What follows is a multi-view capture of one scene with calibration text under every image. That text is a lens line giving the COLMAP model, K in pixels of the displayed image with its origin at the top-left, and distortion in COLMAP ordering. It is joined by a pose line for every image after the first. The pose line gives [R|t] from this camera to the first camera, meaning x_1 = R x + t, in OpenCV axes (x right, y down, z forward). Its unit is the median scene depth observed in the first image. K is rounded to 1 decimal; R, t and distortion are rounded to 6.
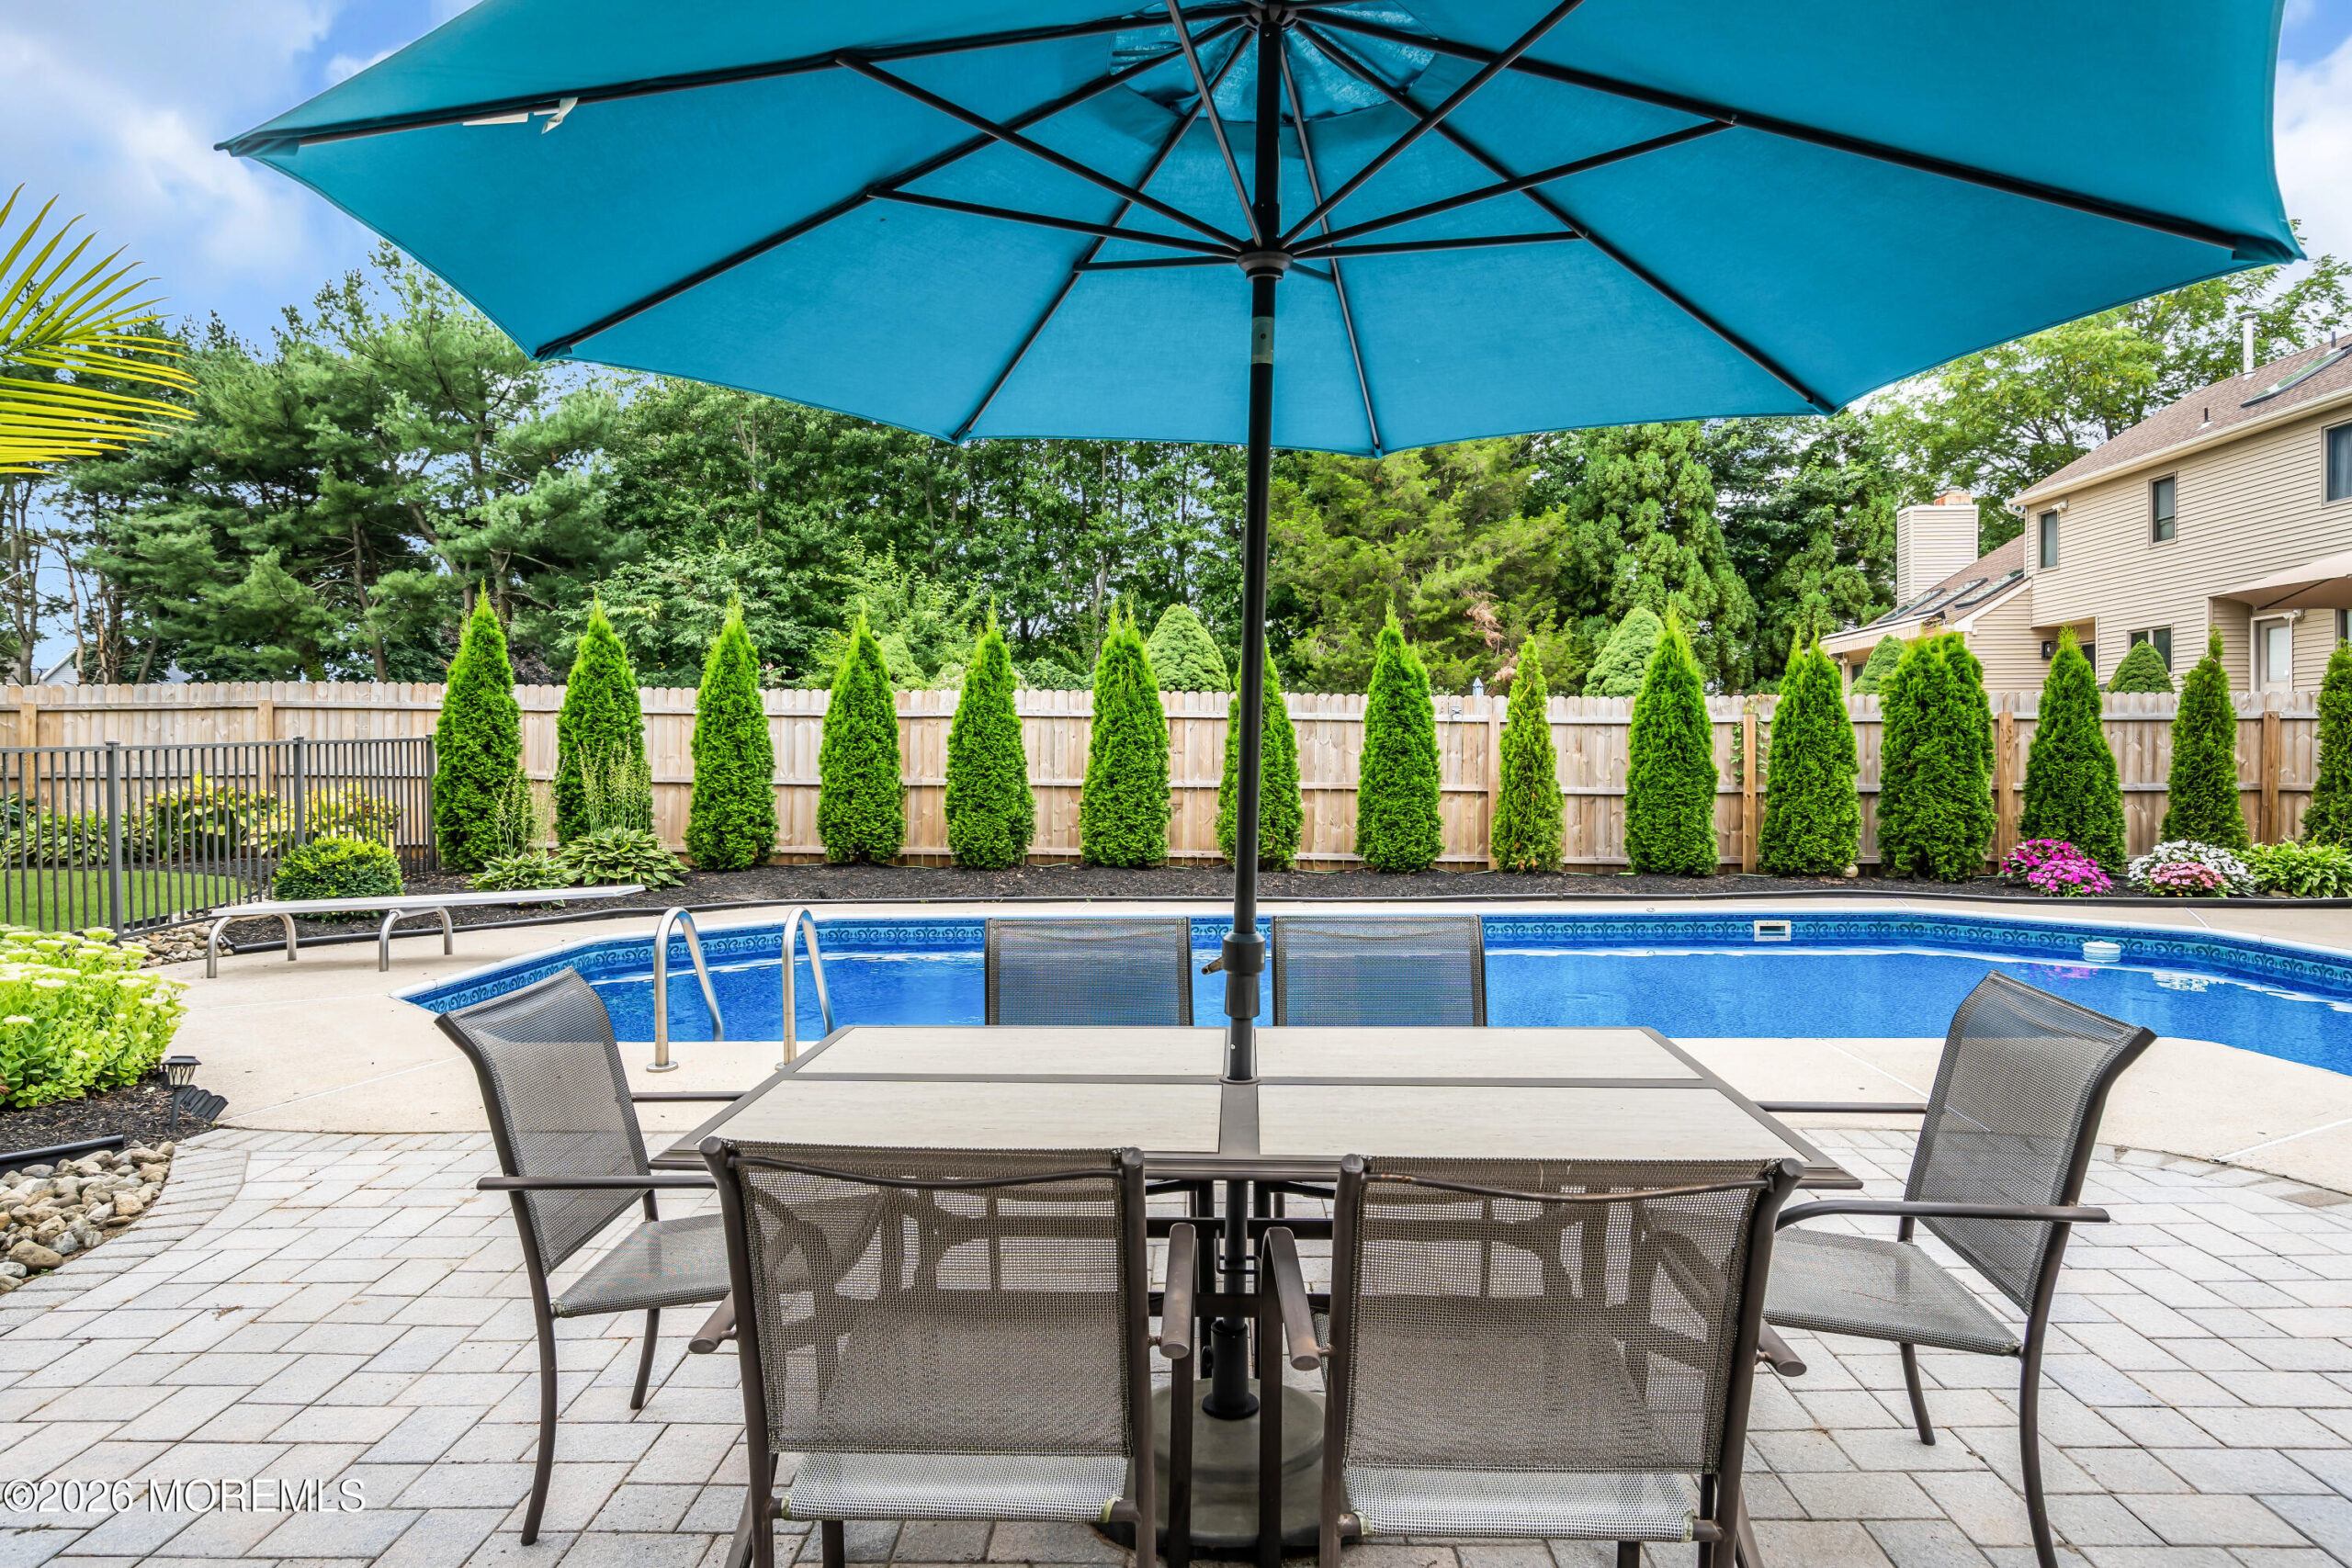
lens RADIAL K [[1417.9, 0, 1171.6], [0, 1417.9, 773.4], [0, 0, 1]] dist [0.002516, -0.000730]
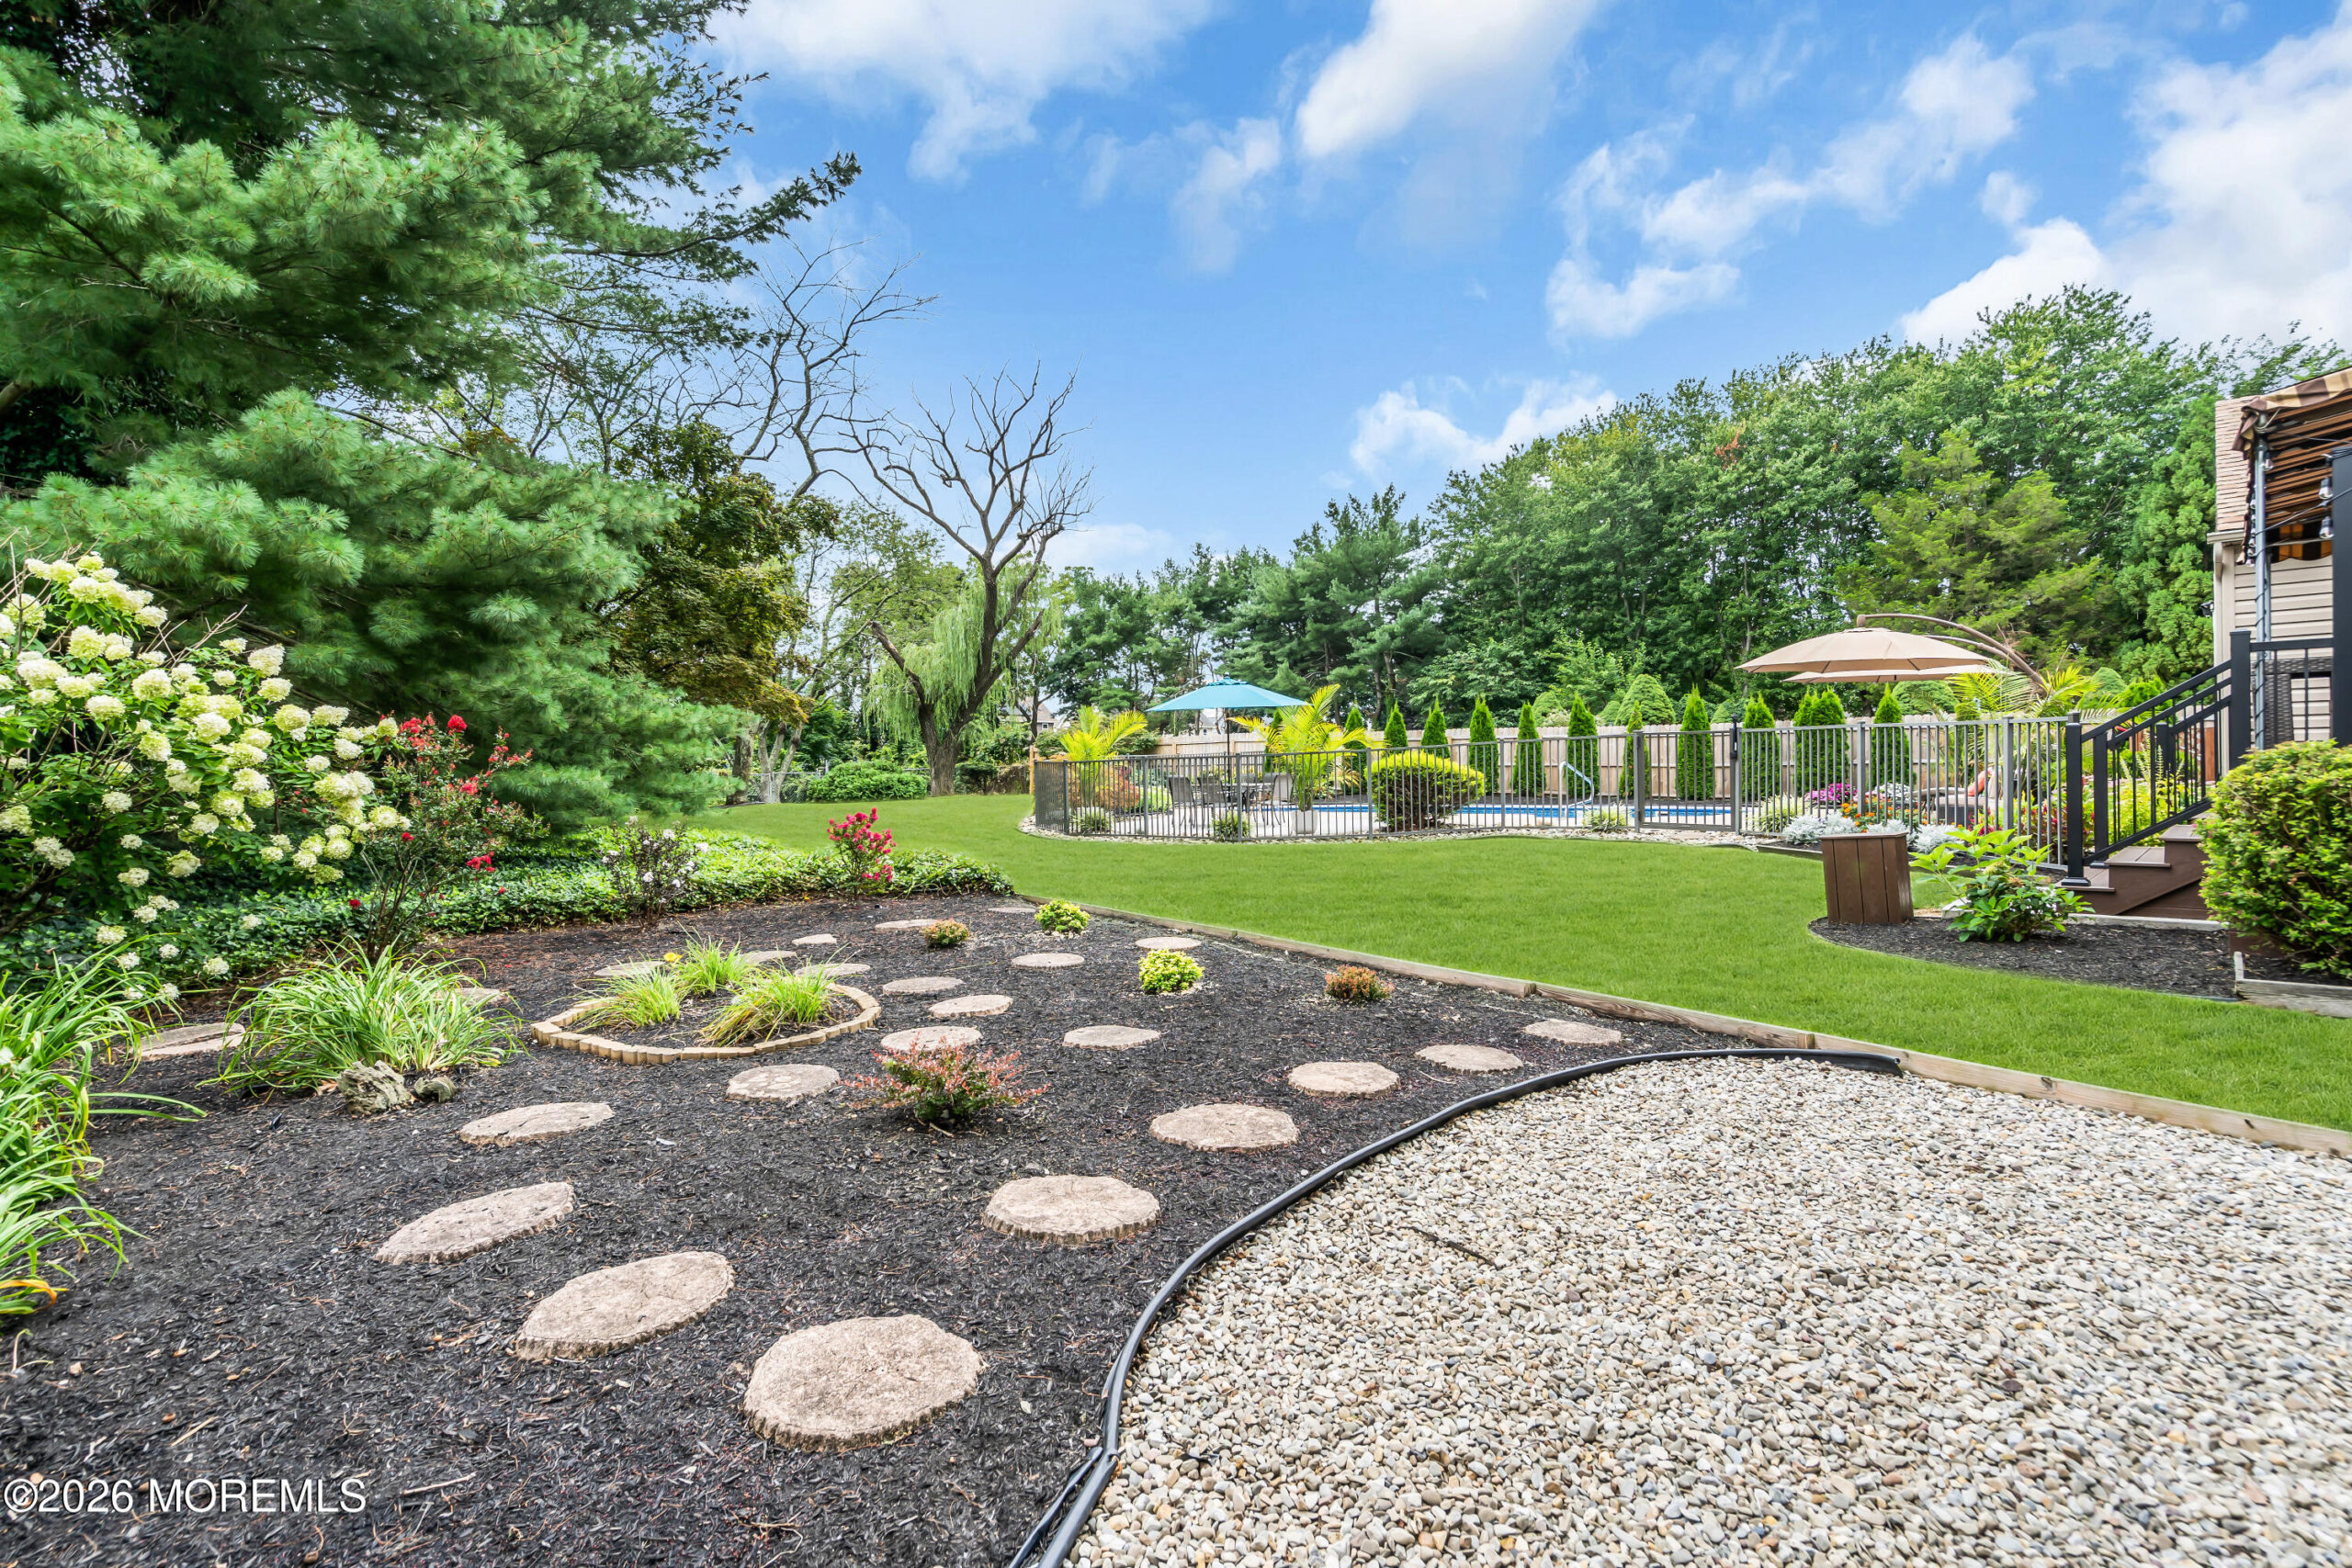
lens RADIAL K [[1066.4, 0, 1179.1], [0, 1066.4, 764.5], [0, 0, 1]] dist [-0.006531, 0.001933]
pose [[0.749911, -0.007370, -0.661497, 0.286029], [-0.001366, 0.999919, -0.012689, 0.012739], [0.661537, 0.010420, 0.749840, -0.274489]]
